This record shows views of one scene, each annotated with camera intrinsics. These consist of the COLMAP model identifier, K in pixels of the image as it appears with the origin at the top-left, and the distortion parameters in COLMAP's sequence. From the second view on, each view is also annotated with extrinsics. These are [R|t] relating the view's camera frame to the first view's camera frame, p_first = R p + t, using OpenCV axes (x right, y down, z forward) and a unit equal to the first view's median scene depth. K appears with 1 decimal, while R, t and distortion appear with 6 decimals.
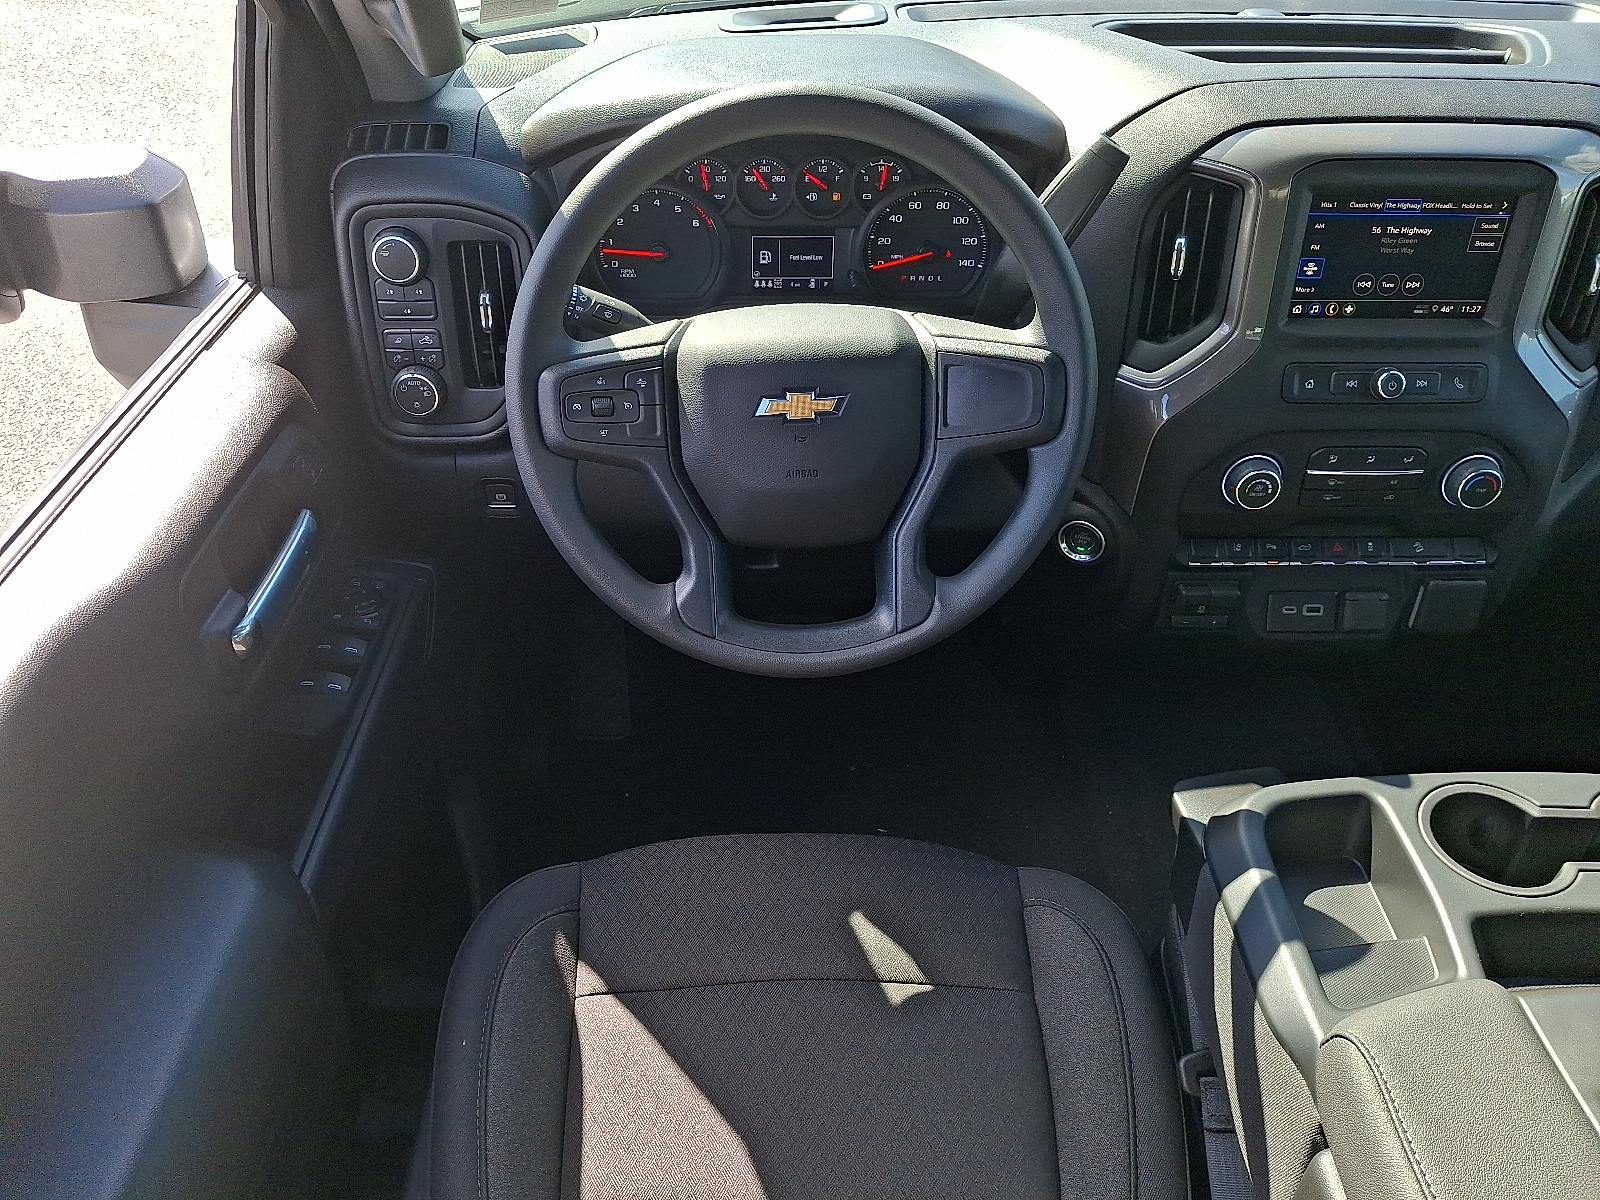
lens RADIAL K [[1180.6, 0, 800.0], [0, 1180.6, 600.0], [0, 0, 1]] dist [0.059002, -0.153684]
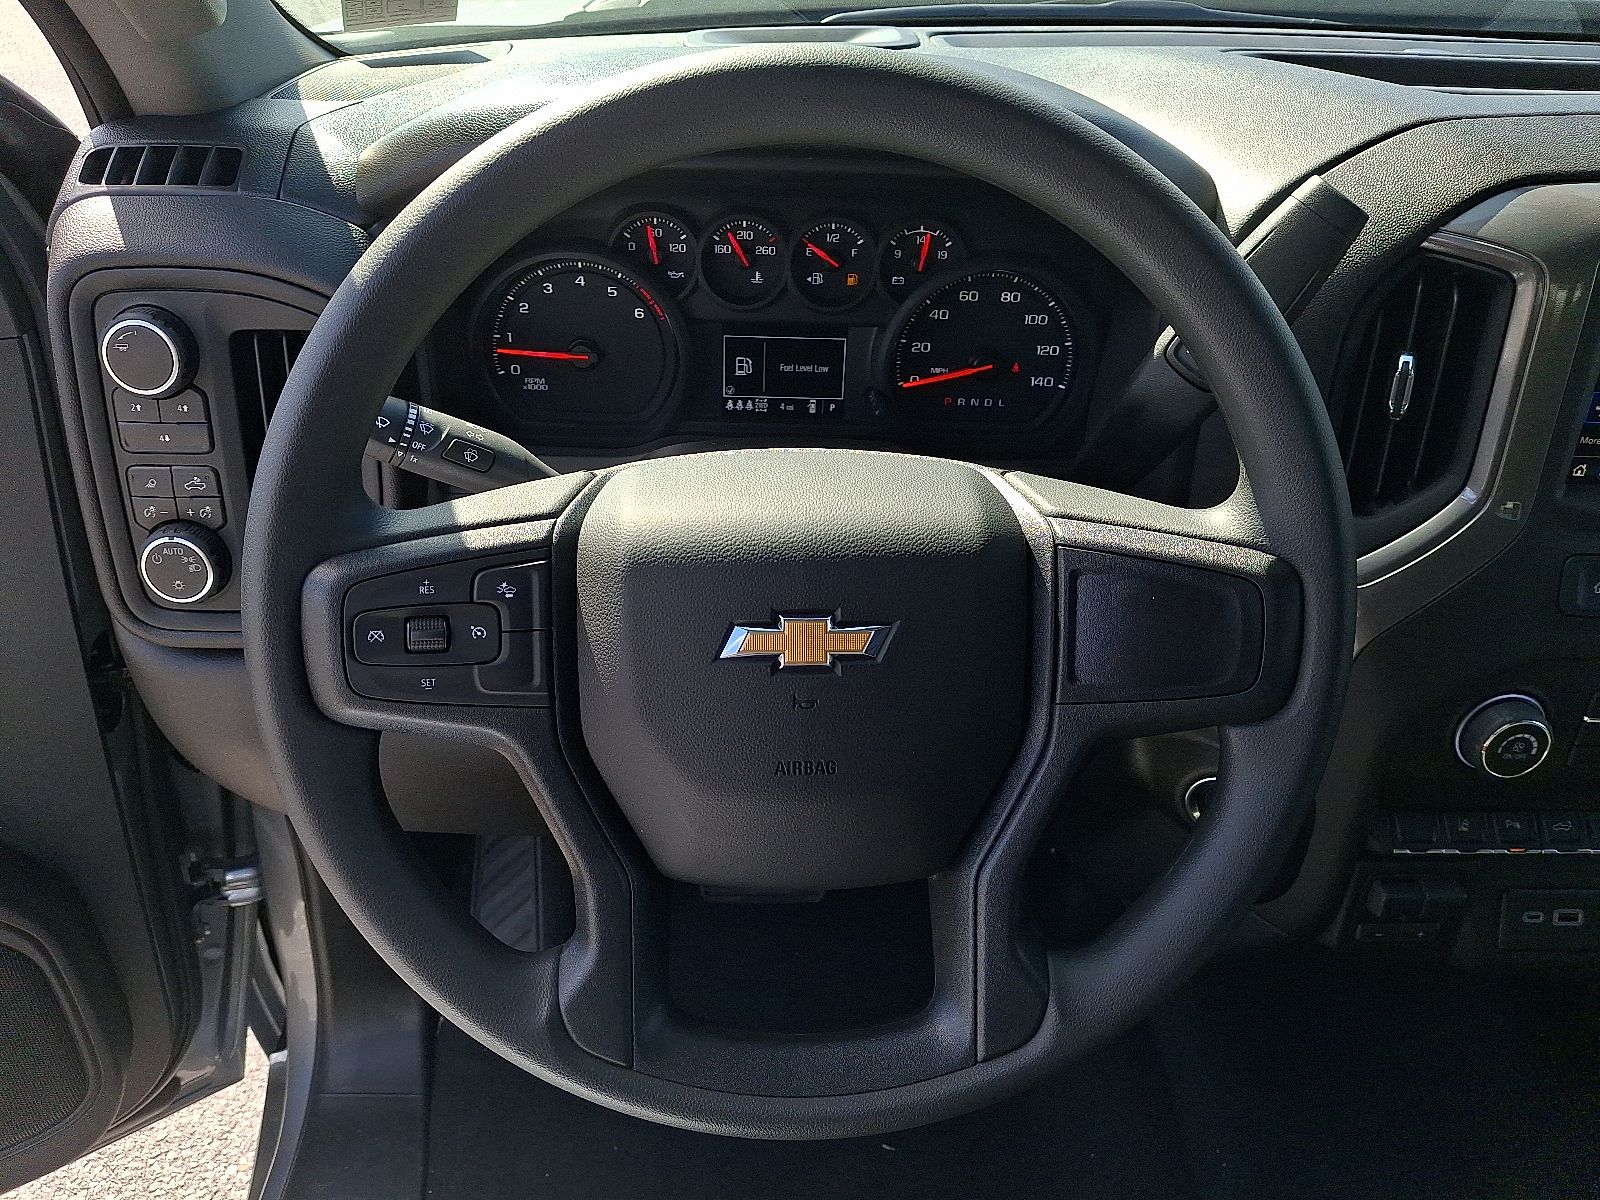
lens RADIAL K [[1180.6, 0, 800.0], [0, 1180.6, 600.0], [0, 0, 1]] dist [0.059002, -0.153684]
pose [[0.999512, 0.020409, 0.023637, -0.011708], [-0.018325, 0.996190, -0.085259, -0.115641], [-0.025287, 0.084785, 0.996078, 0.393750]]
